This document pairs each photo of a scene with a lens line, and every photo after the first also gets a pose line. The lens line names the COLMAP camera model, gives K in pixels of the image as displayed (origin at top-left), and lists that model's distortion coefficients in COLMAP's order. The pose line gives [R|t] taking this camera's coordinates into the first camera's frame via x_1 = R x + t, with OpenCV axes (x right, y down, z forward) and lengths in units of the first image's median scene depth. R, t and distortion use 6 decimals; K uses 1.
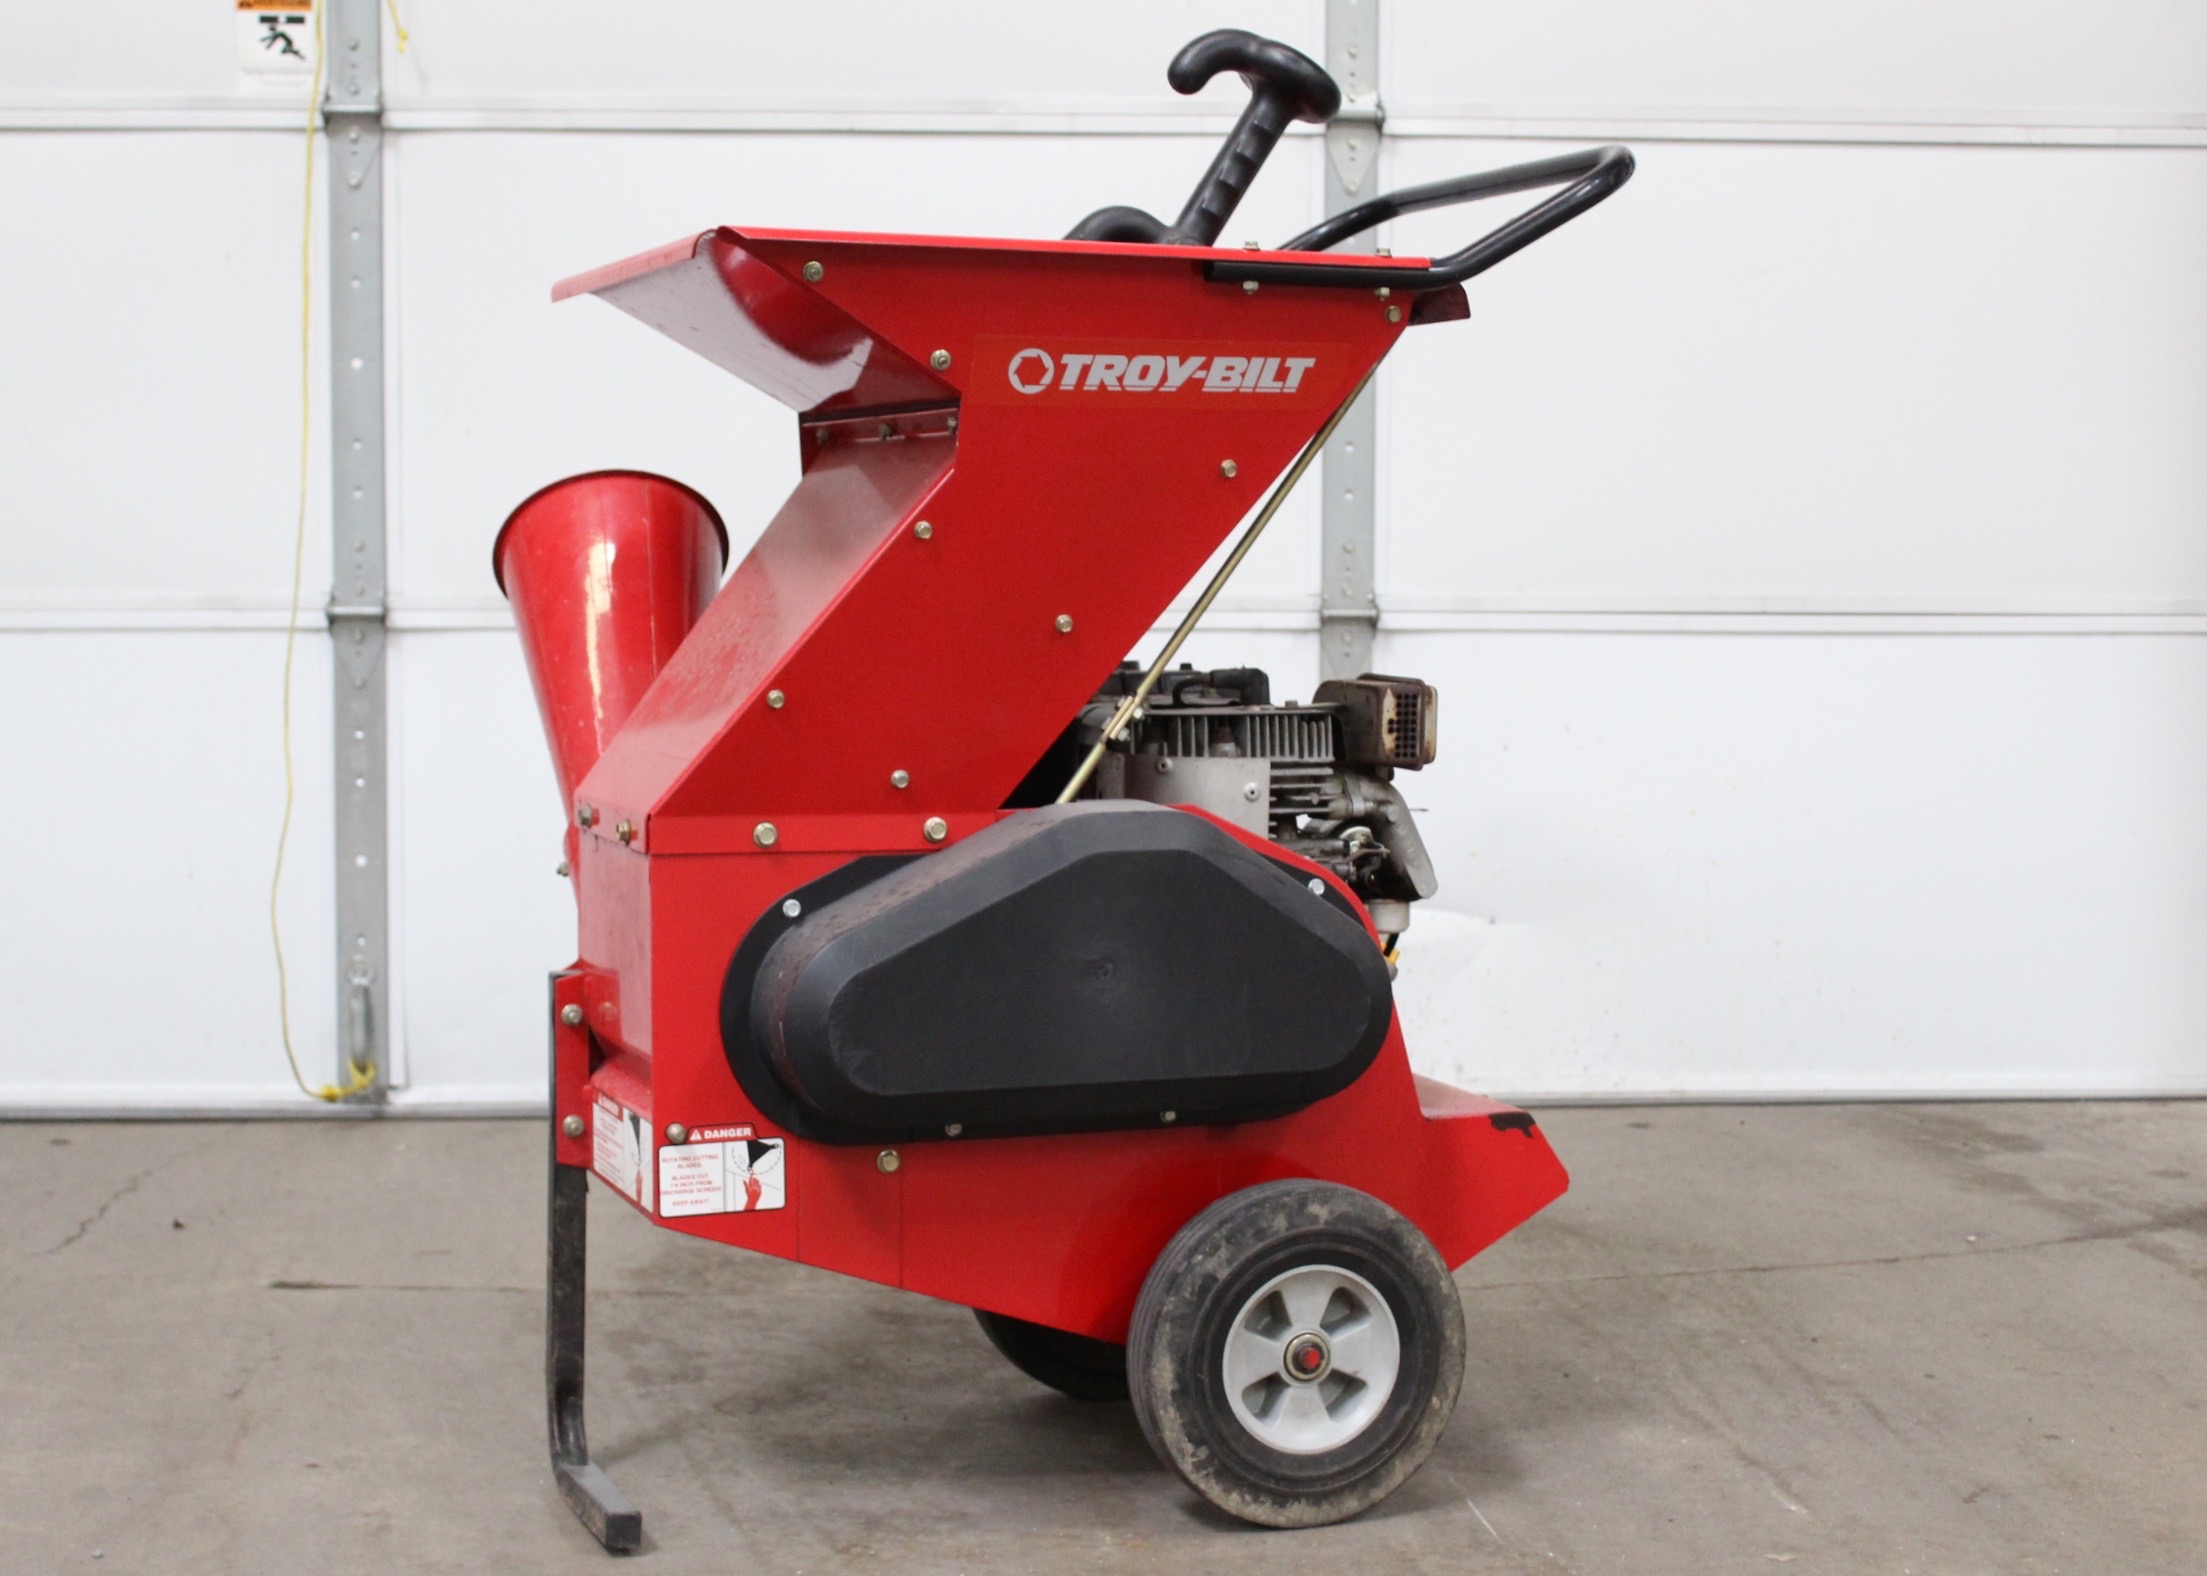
lens RADIAL K [[3304.9, 0, 1103.5], [0, 3304.9, 788.0], [0, 0, 1]] dist [-0.001379, 0.020472]
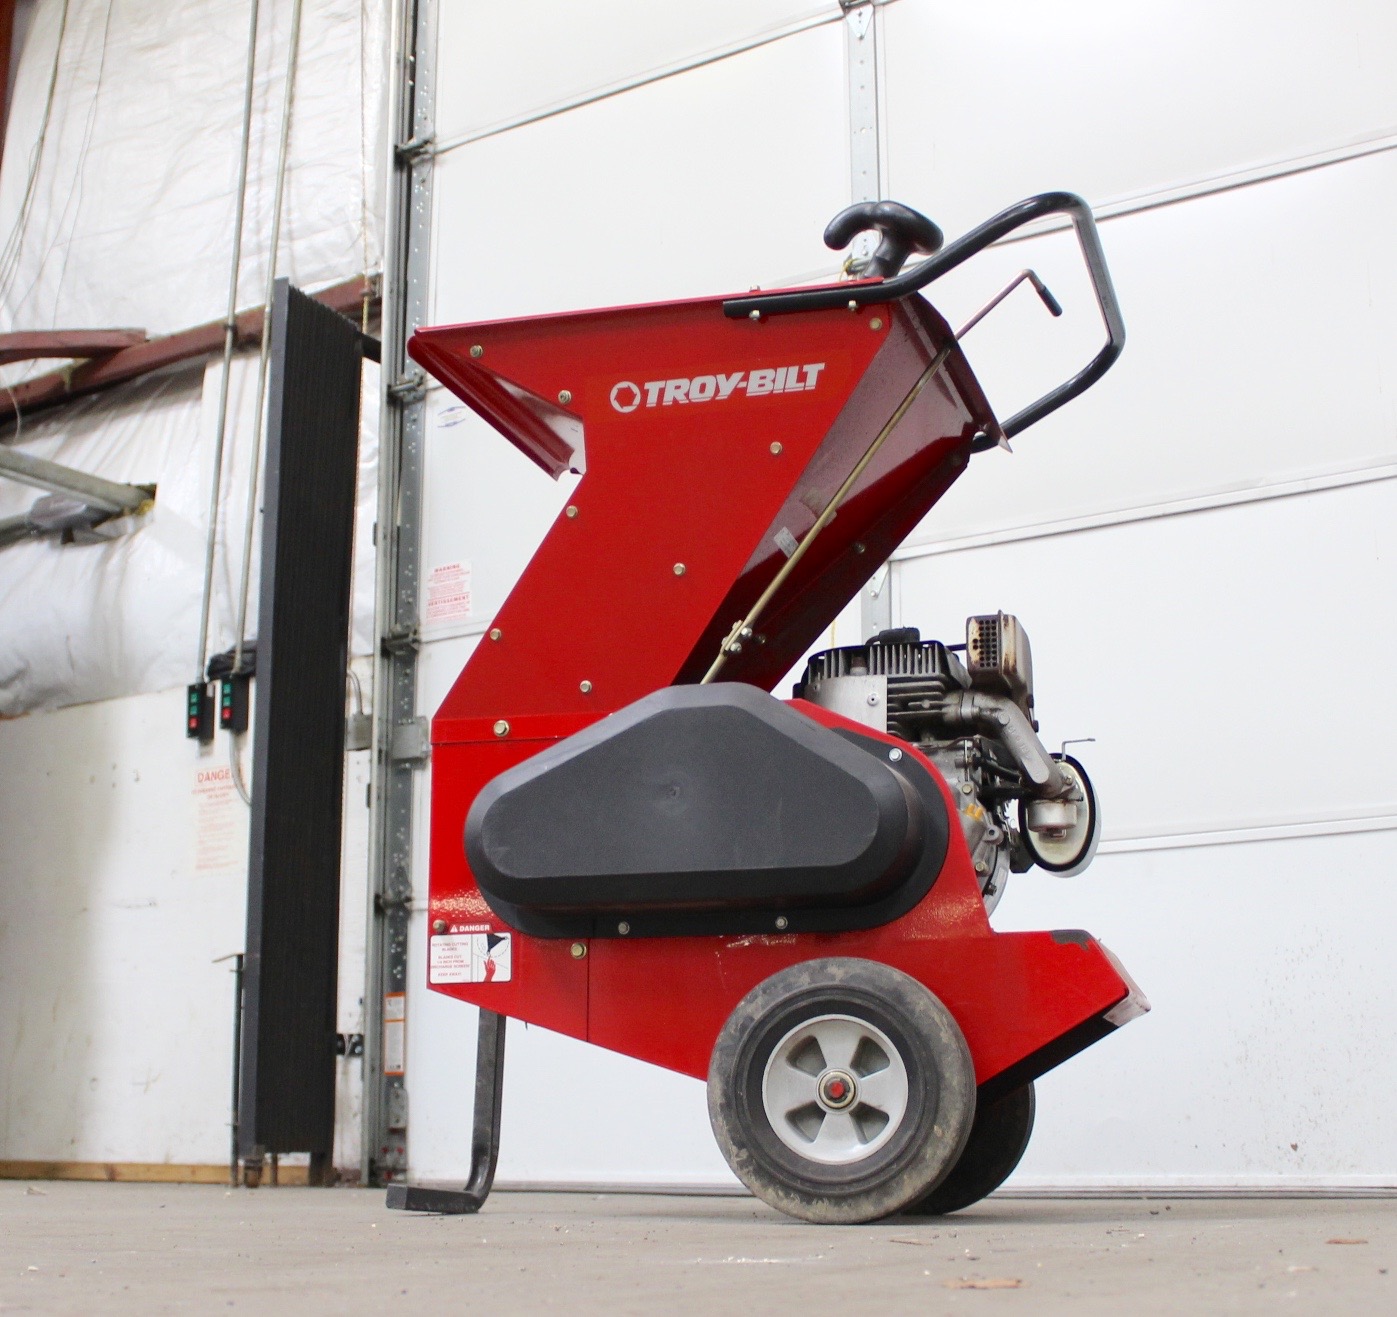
lens RADIAL K [[2106.6, 0, 698.5], [0, 2106.6, 658.5], [0, 0, 1]] dist [-0.086889, -0.064102]
pose [[0.804498, -0.138283, -0.577633, 0.525350], [-0.039117, 0.958074, -0.283838, 0.250800], [0.592665, 0.250942, 0.765360, 0.306188]]
